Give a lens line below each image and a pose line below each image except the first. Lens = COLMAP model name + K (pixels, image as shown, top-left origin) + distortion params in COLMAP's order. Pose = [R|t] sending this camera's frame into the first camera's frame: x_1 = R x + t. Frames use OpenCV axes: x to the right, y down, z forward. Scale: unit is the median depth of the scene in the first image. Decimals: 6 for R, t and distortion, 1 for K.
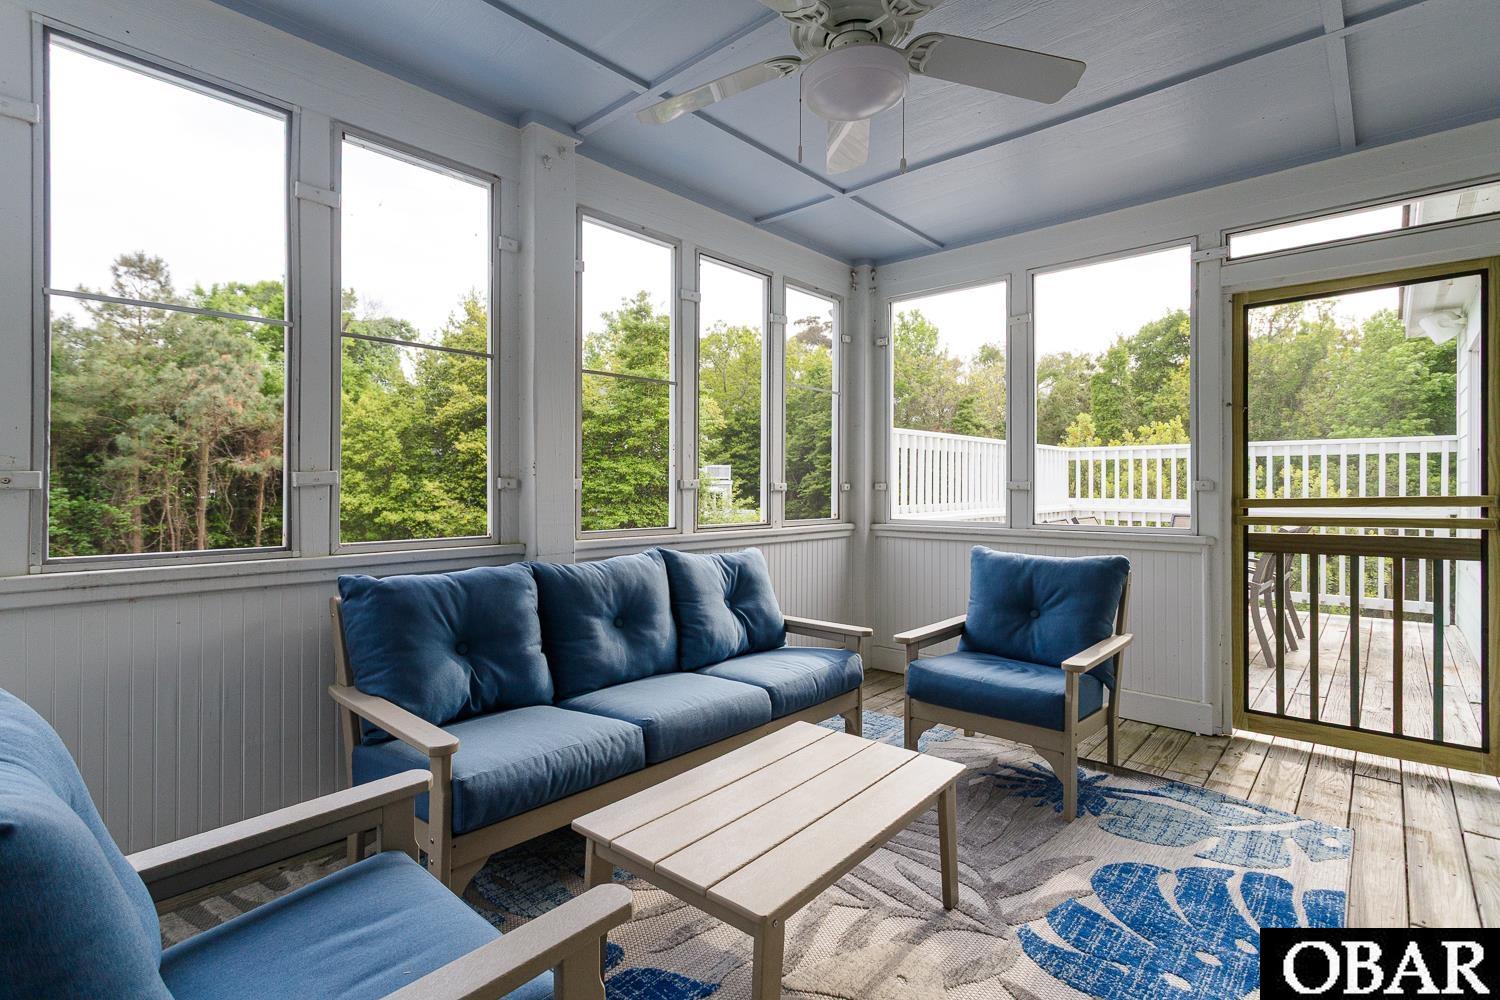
lens RADIAL K [[709.2, 0, 731.0], [0, 709.2, 484.9], [0, 0, 1]] dist [0.001929, -0.000134]
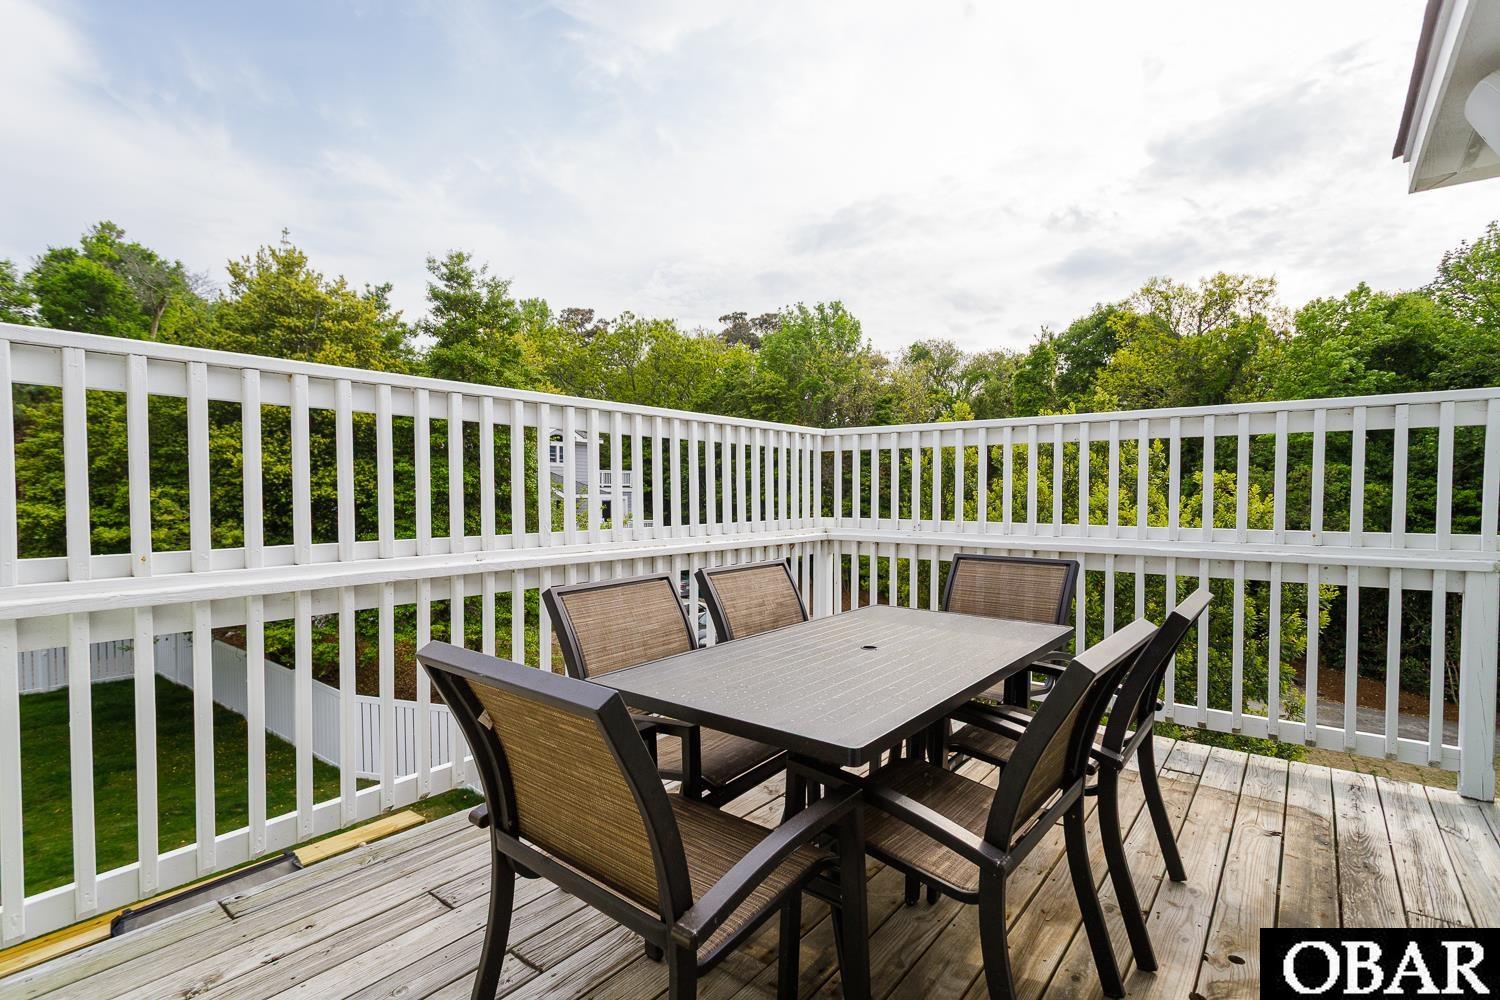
lens RADIAL K [[709.2, 0, 746.6], [0, 709.2, 500.9], [0, 0, 1]] dist [0.001929, -0.000134]
pose [[0.997268, -0.000194, 0.073873, 0.094117], [-0.000641, 0.999936, 0.011276, -0.000082], [-0.073870, -0.011292, 0.997204, 0.110328]]
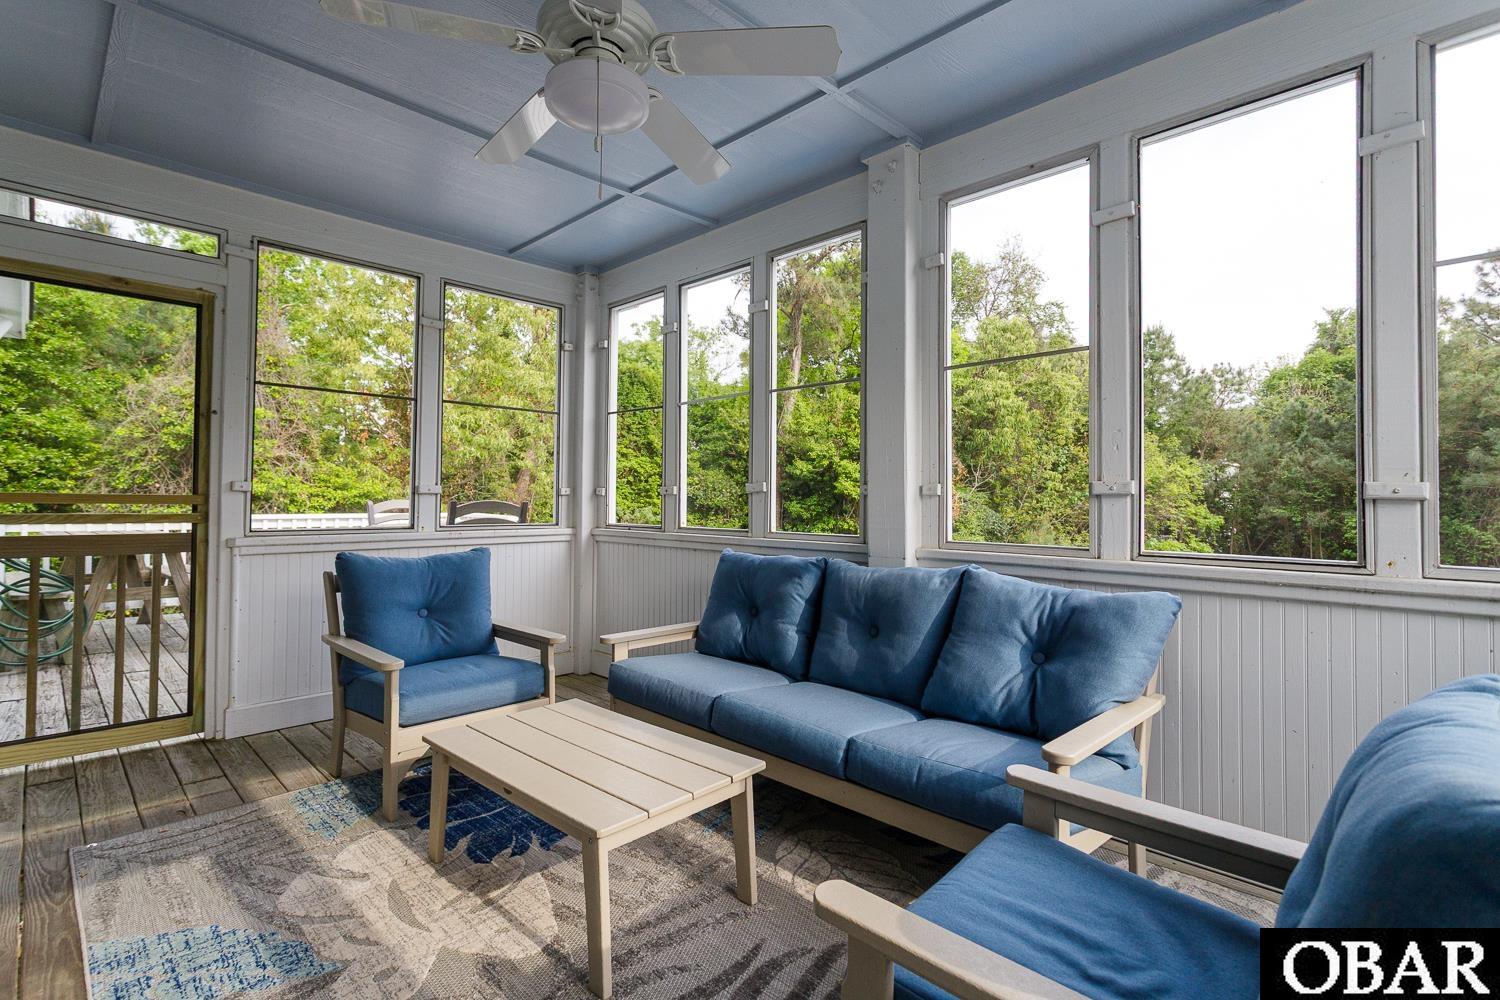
lens RADIAL K [[709.2, 0, 745.8], [0, 709.2, 495.9], [0, 0, 1]] dist [0.001929, -0.000134]
pose [[-0.040496, -0.008438, -0.999144, 0.464868], [-0.004800, 0.999954, -0.008250, 0.005933], [0.999168, 0.004461, -0.040535, 0.516155]]
